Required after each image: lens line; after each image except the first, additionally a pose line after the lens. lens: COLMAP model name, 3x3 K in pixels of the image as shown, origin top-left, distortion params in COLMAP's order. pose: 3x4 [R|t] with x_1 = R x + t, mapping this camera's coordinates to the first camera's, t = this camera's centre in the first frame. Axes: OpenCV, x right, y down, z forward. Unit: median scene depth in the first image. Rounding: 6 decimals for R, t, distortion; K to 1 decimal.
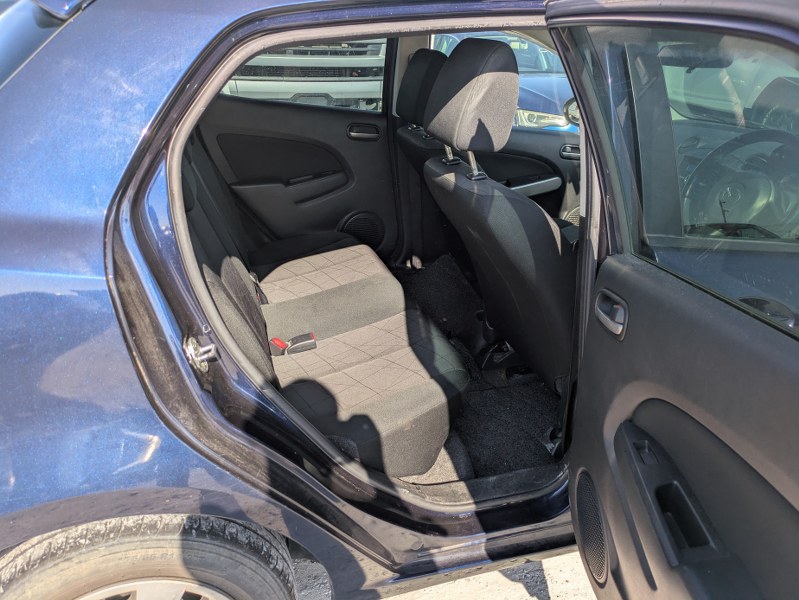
lens RADIAL K [[583.4, 0, 396.0], [0, 583.4, 306.2], [0, 0, 1]] dist [0.029387, -0.022588]
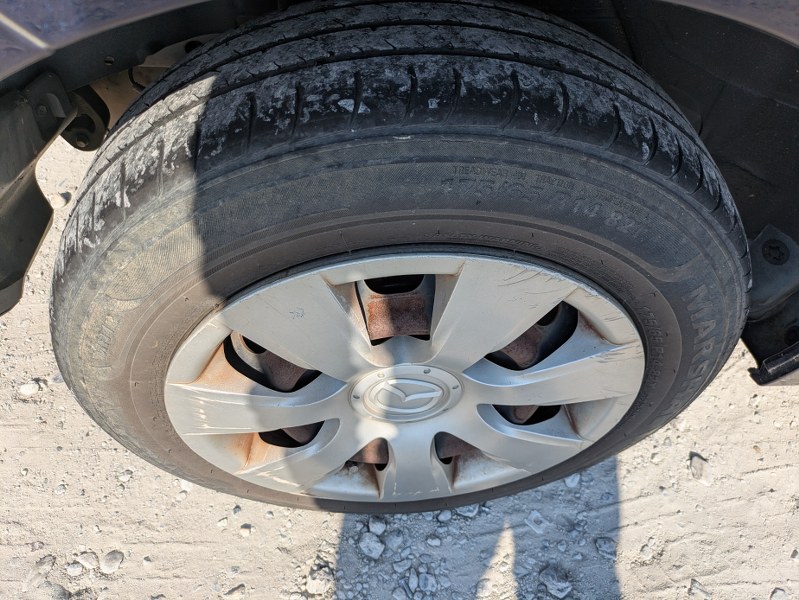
lens RADIAL K [[583.4, 0, 400.8], [0, 583.4, 297.1], [0, 0, 1]] dist [0.029387, -0.022588]
pose [[0.972737, 0.201829, -0.114230, -0.443675], [-0.134482, 0.892187, 0.431180, 0.349536], [0.188939, -0.404063, 0.895006, 0.670790]]
